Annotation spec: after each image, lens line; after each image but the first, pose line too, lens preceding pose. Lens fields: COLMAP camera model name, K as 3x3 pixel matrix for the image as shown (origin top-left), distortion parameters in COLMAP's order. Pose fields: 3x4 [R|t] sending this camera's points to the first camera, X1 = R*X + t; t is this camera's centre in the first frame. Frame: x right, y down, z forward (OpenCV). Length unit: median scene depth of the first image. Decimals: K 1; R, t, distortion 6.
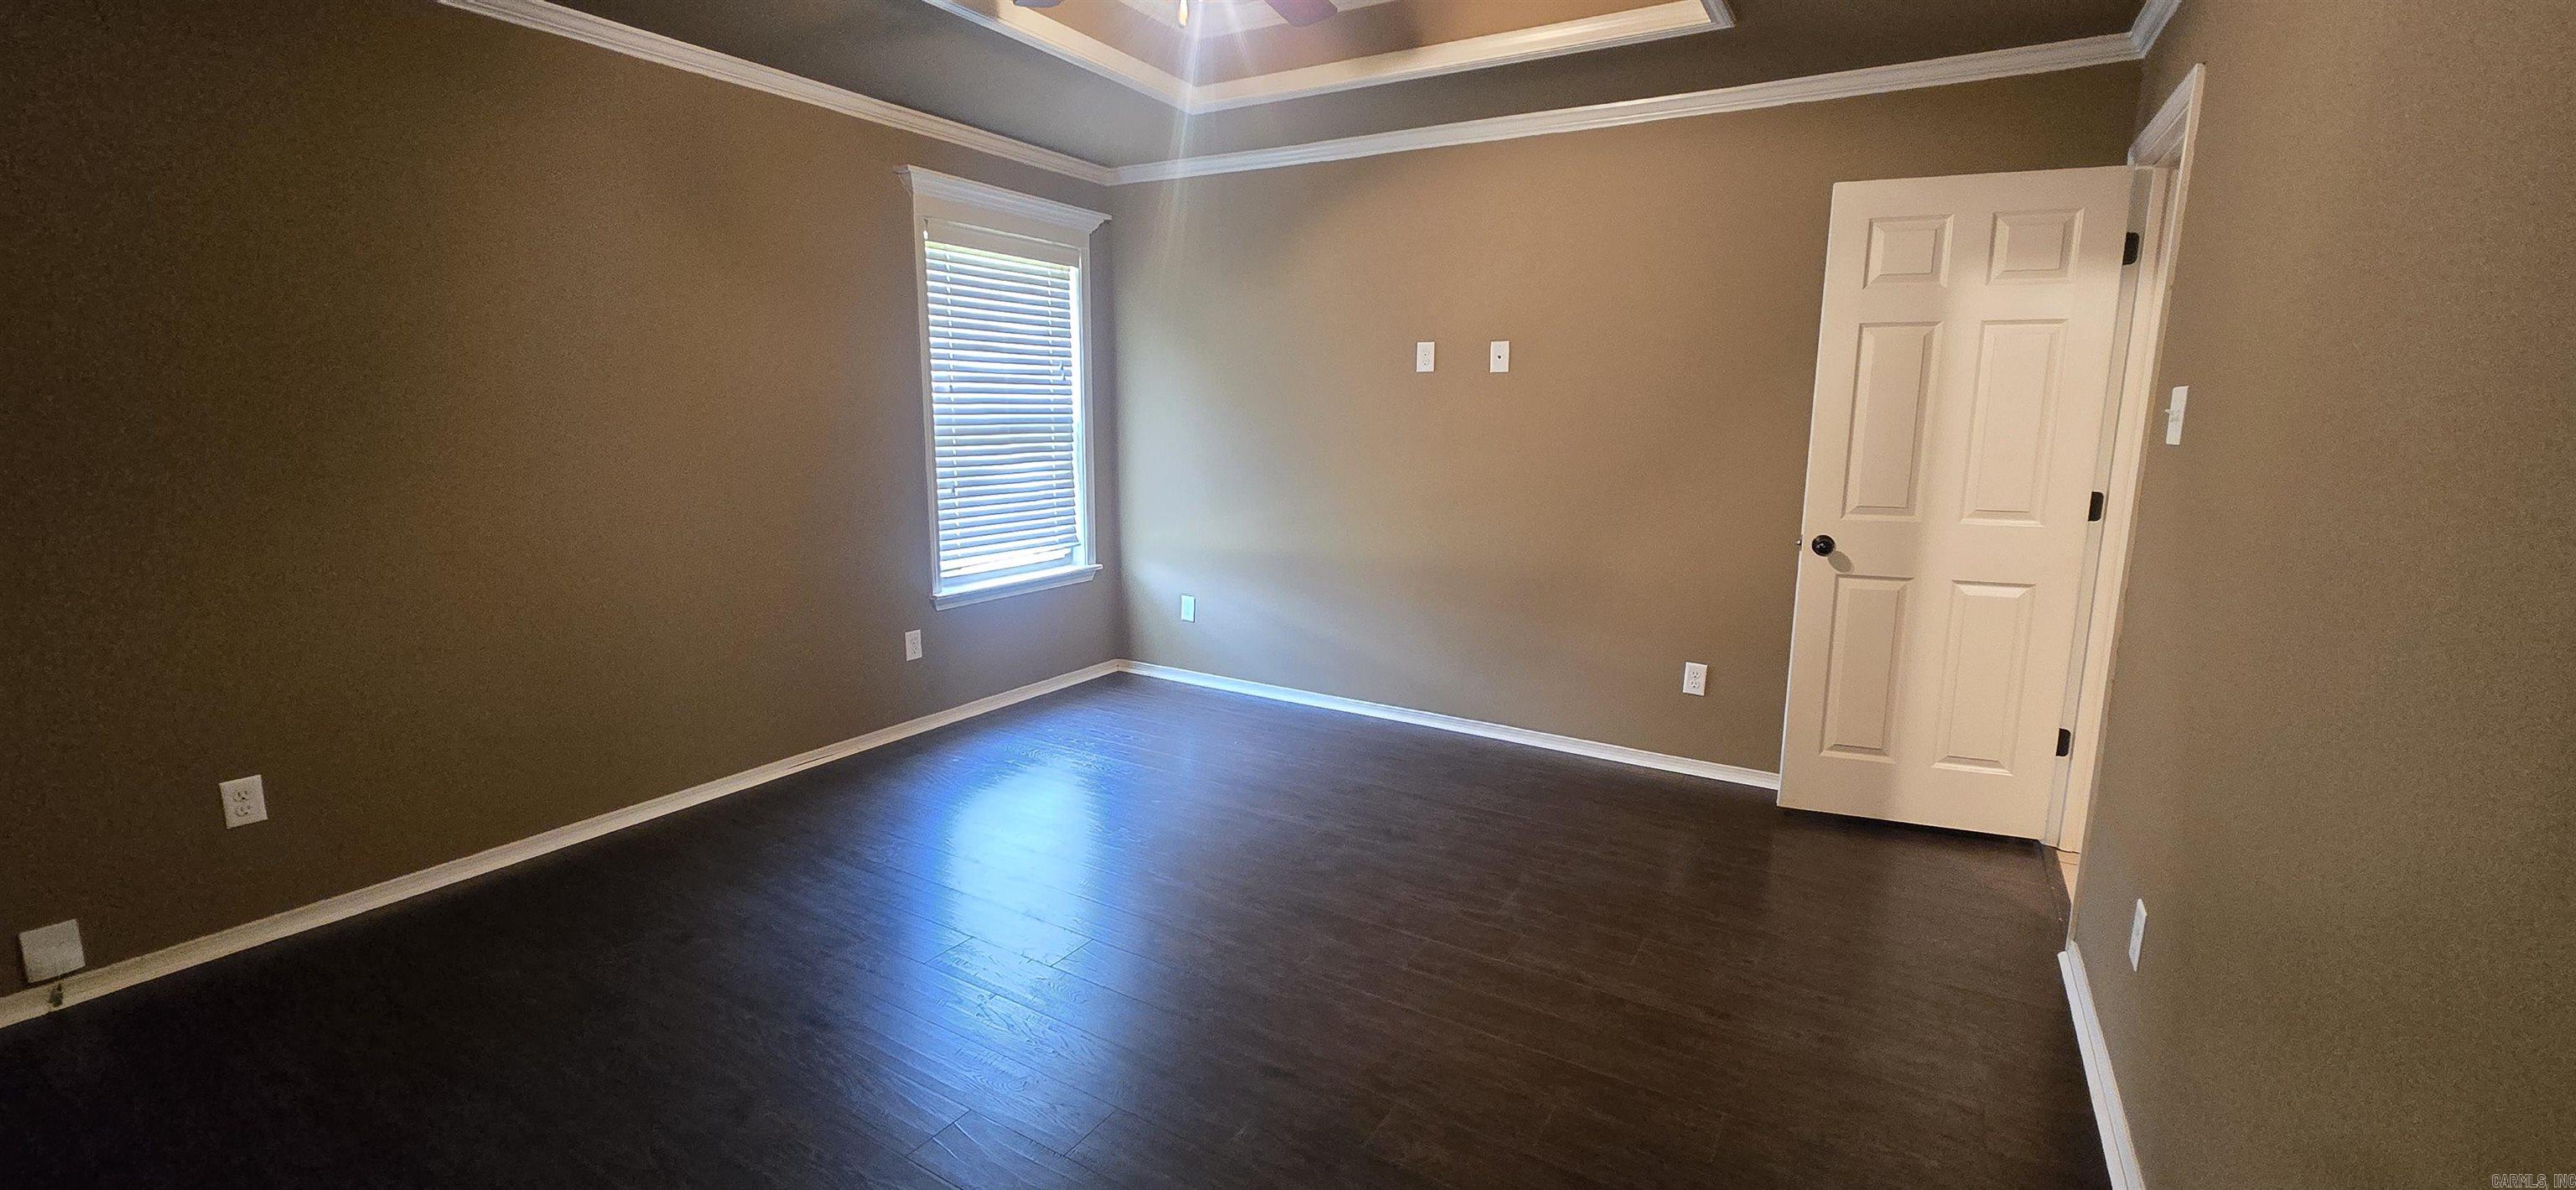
lens RADIAL K [[1046.4, 0, 1277.9], [0, 1046.4, 586.5], [0, 0, 1]] dist [-0.000062, 0.000178]
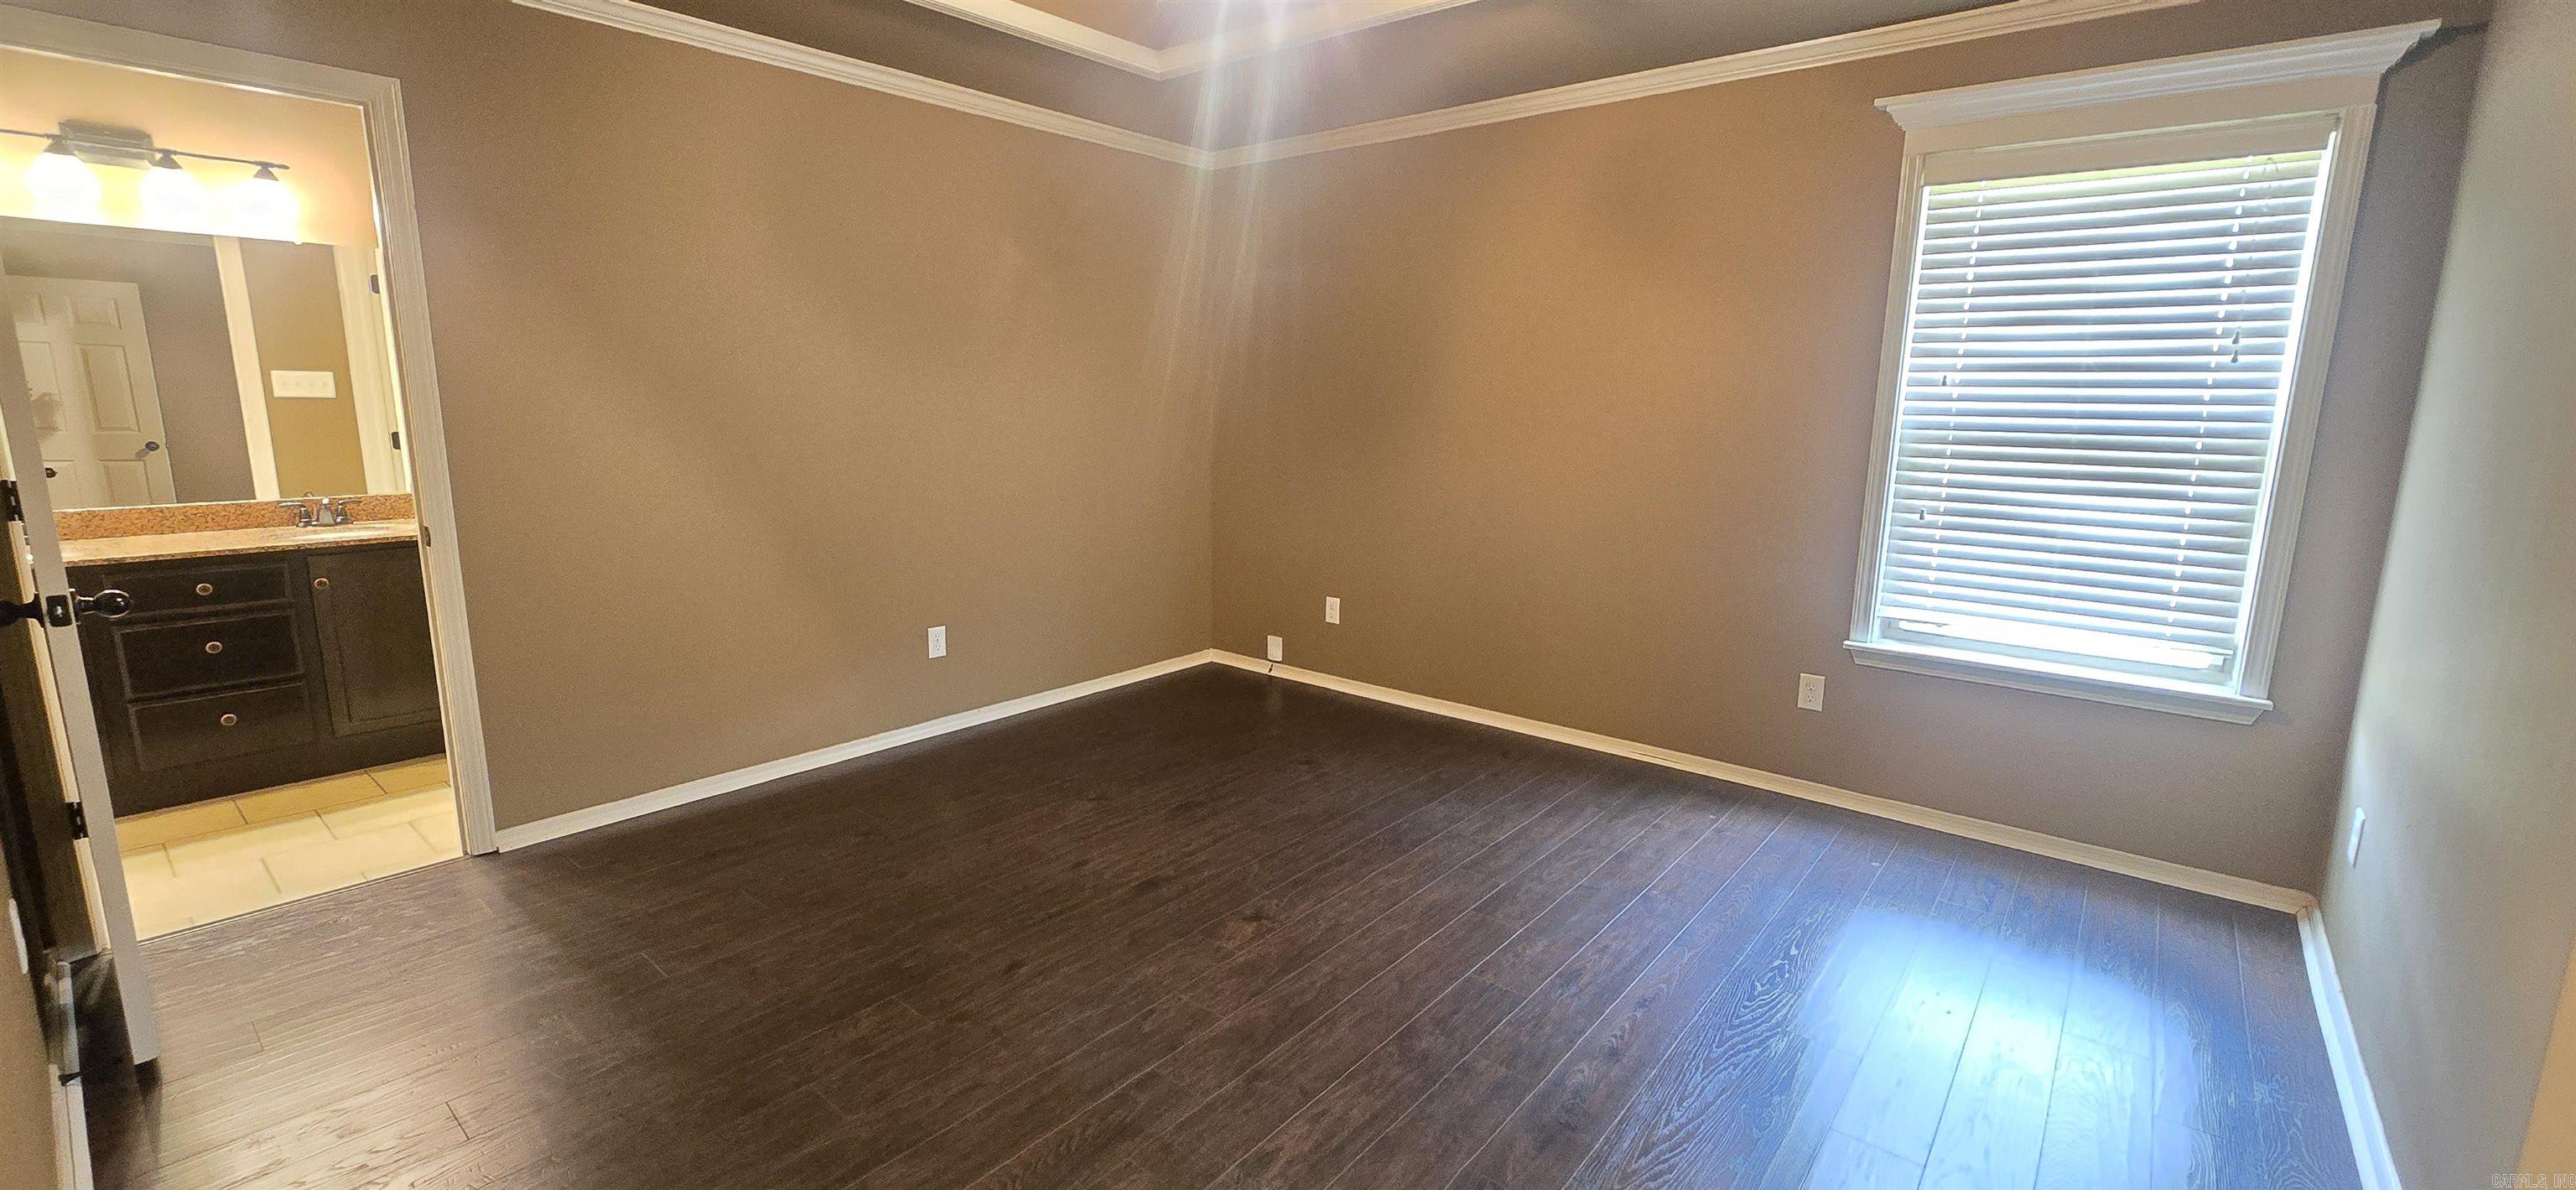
lens RADIAL K [[1046.4, 0, 1277.9], [0, 1046.4, 586.5], [0, 0, 1]] dist [-0.000062, 0.000178]
pose [[-0.144098, 0.170443, -0.974774, 0.506775], [-0.179445, 0.964223, 0.195125, -0.110562], [0.973157, 0.203035, -0.108357, 0.660850]]
